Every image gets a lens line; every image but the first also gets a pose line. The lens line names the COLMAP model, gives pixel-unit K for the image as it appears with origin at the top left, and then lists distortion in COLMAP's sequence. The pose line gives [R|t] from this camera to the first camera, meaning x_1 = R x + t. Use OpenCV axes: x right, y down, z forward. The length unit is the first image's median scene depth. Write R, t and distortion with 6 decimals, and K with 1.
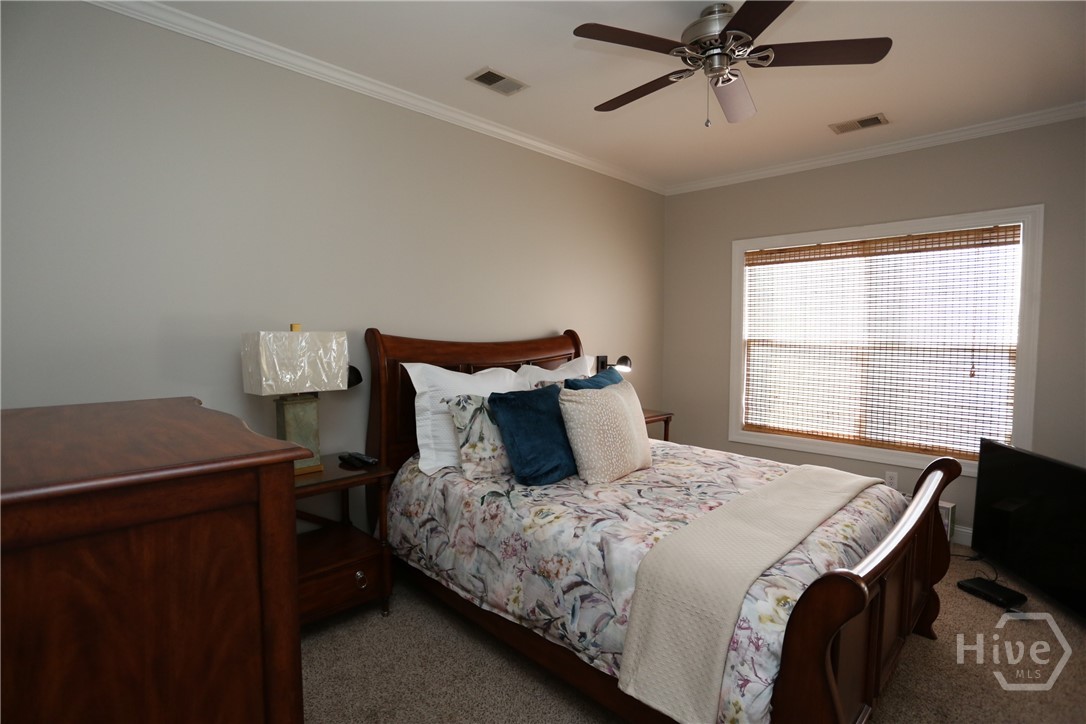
lens RADIAL K [[518.9, 0, 543.0], [0, 518.9, 362.0], [0, 0, 1]] dist [-0.010618, 0.000817]
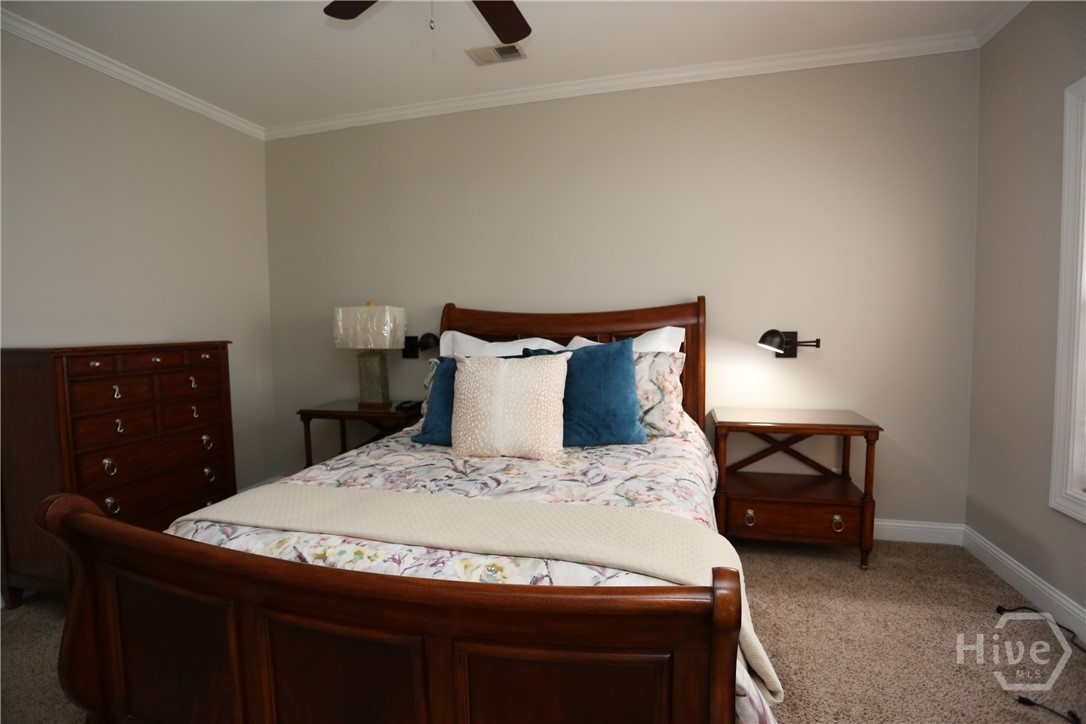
lens RADIAL K [[518.9, 0, 543.0], [0, 518.9, 362.0], [0, 0, 1]] dist [-0.010618, 0.000817]
pose [[0.467050, 0.047613, -0.882948, 1.069281], [-0.023667, 0.998865, 0.041345, 0.020435], [0.883914, 0.001587, 0.467647, 0.728489]]
